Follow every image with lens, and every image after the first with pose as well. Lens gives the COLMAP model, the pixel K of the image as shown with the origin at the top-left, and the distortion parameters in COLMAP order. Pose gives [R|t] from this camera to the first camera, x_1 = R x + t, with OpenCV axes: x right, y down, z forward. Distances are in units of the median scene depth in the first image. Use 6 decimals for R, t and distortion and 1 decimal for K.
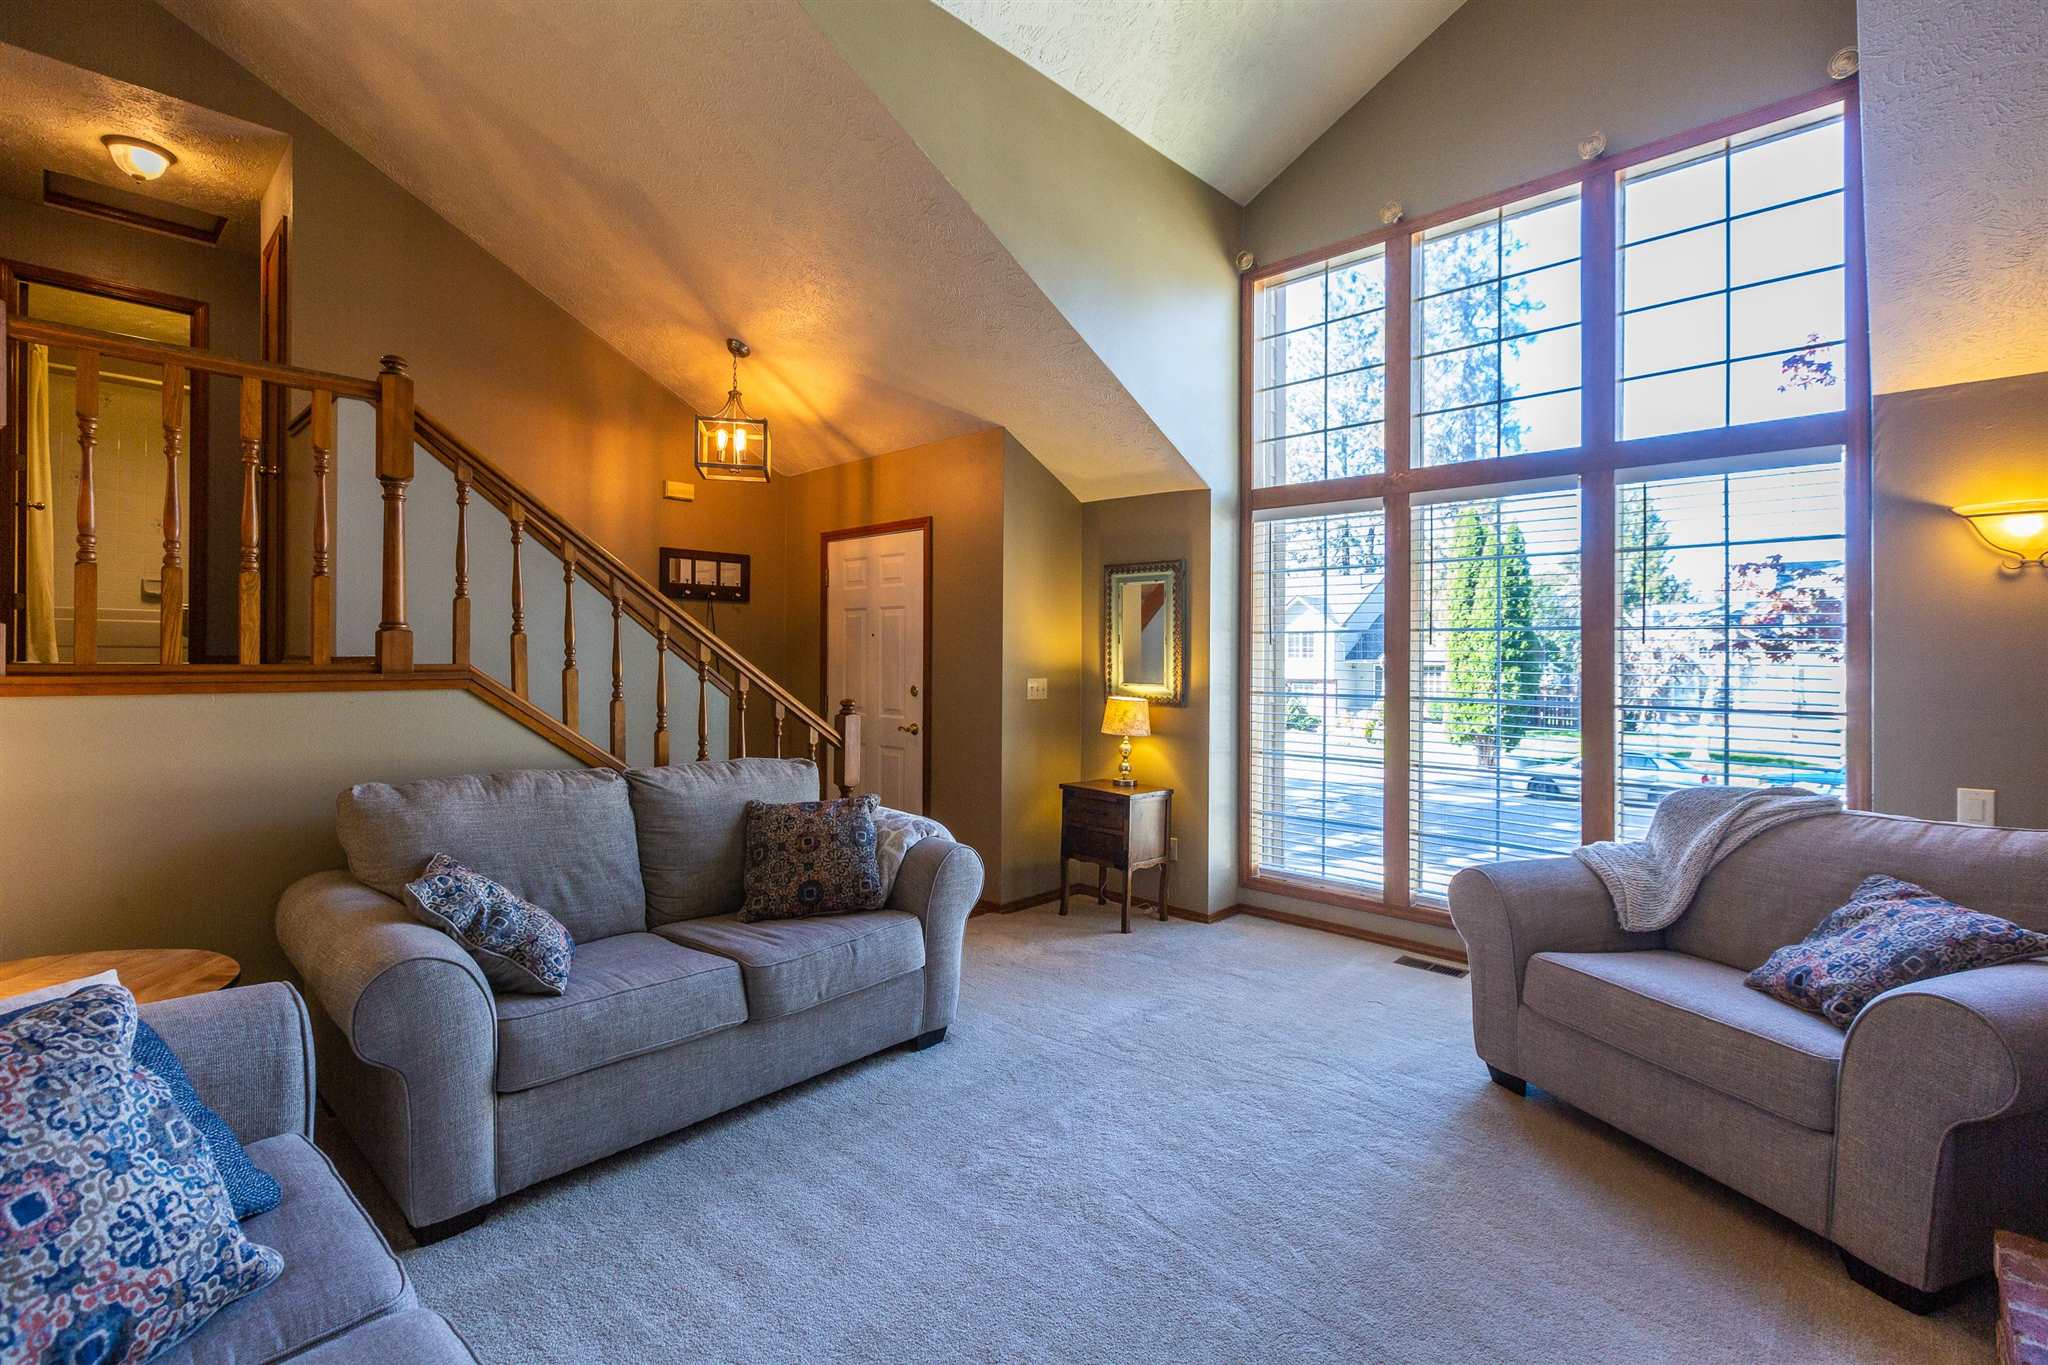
lens RADIAL K [[963.1, 0, 1008.0], [0, 963.1, 663.9], [0, 0, 1]] dist [0.000098, 0.000363]
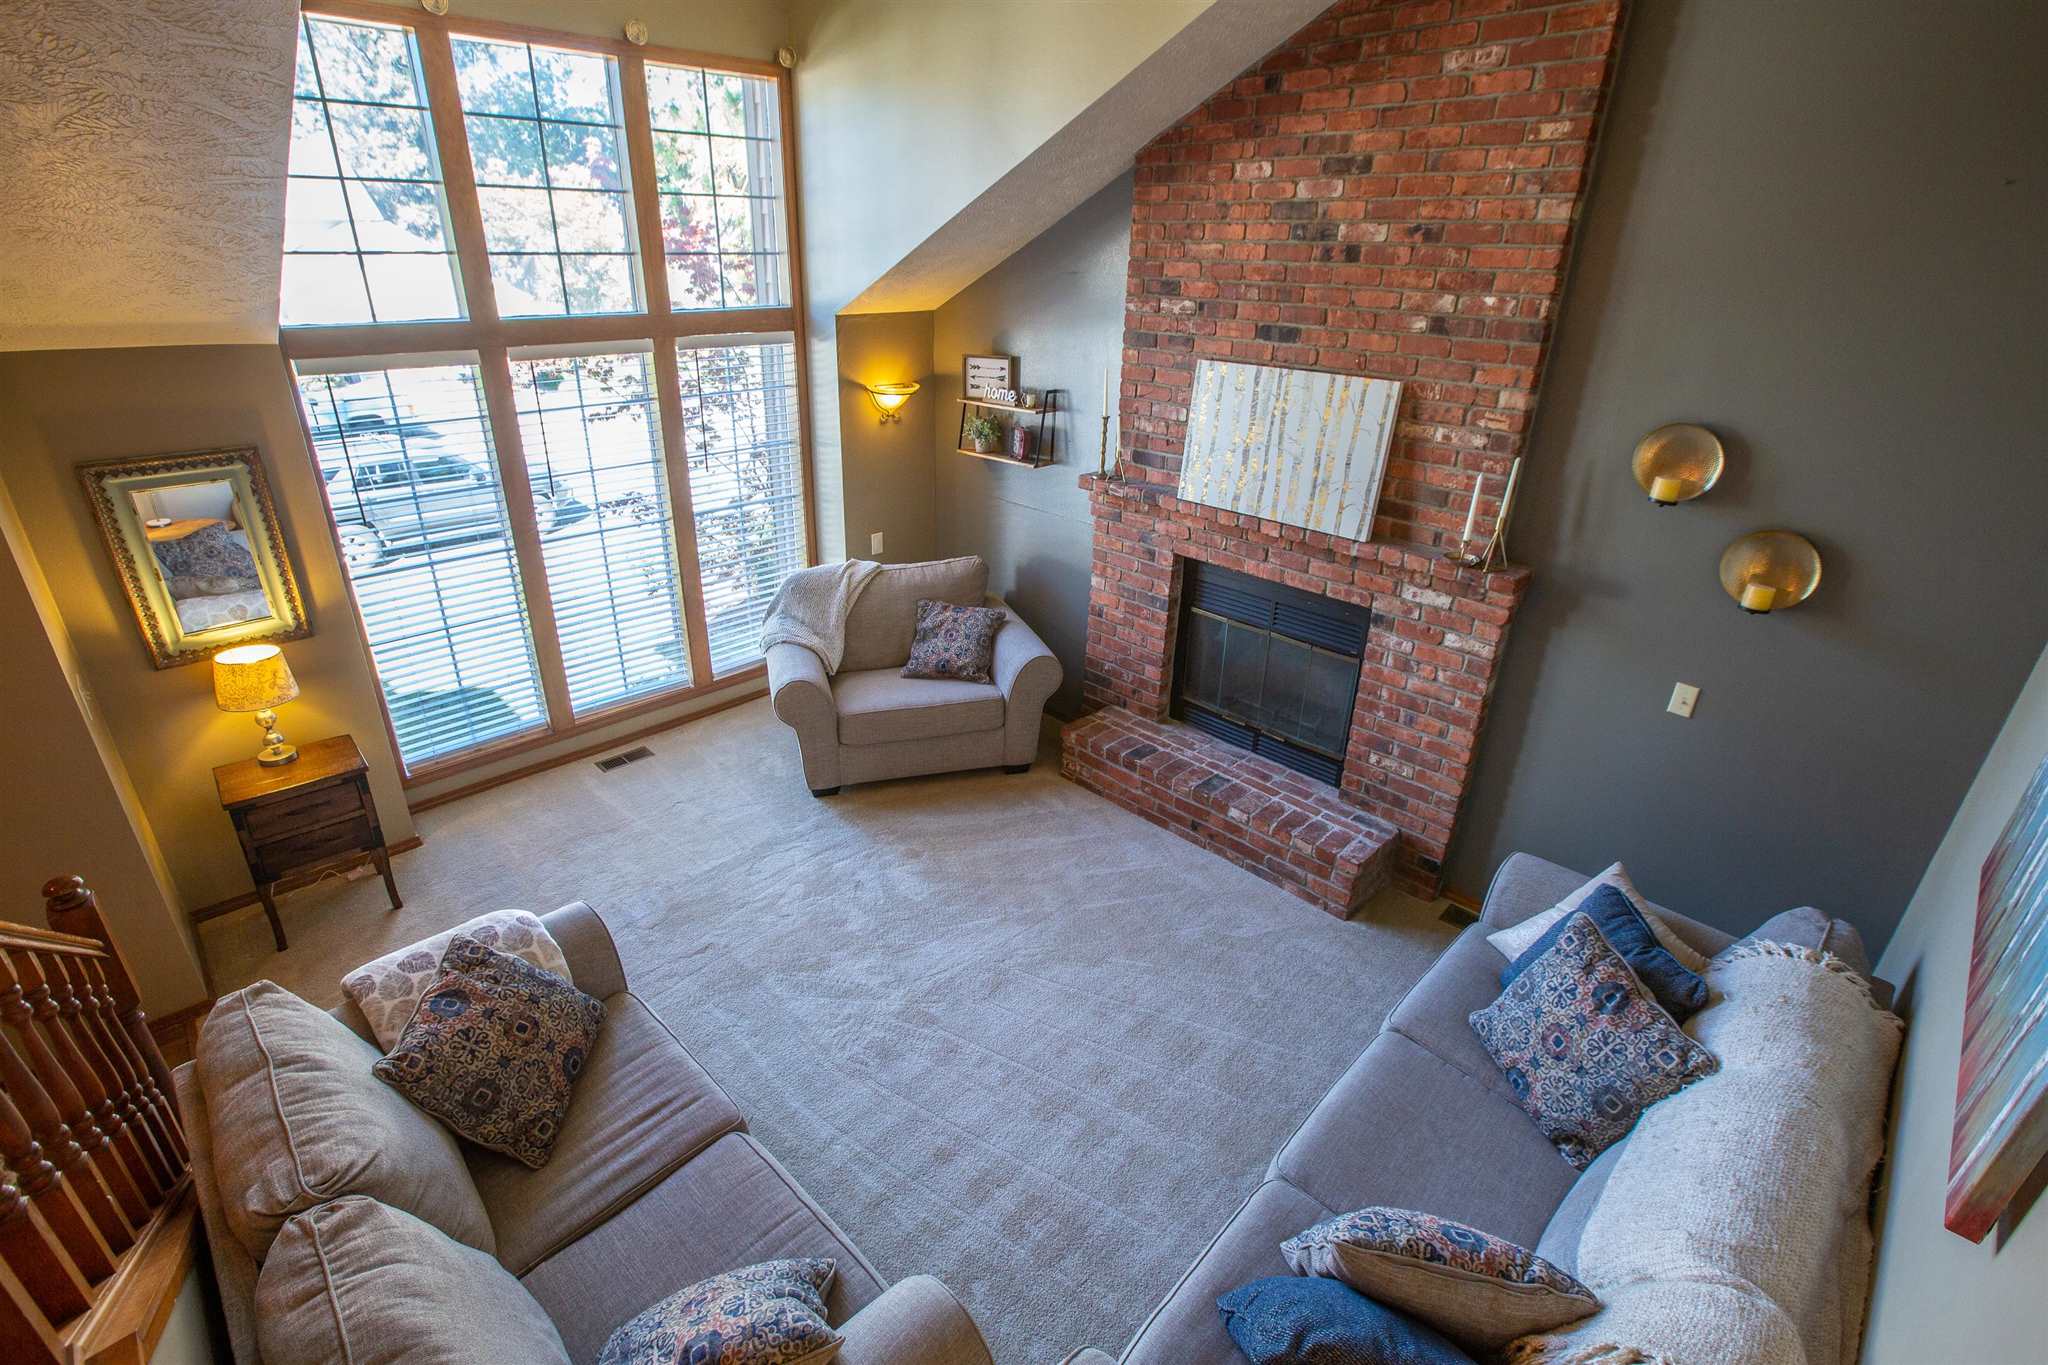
lens RADIAL K [[963.1, 0, 1008.0], [0, 963.1, 663.9], [0, 0, 1]] dist [0.000098, 0.000363]
pose [[0.021224, -0.412940, 0.910511, -0.604547], [-0.016635, 0.910444, 0.413297, -0.306336], [-0.999636, -0.023918, 0.012454, 0.493196]]
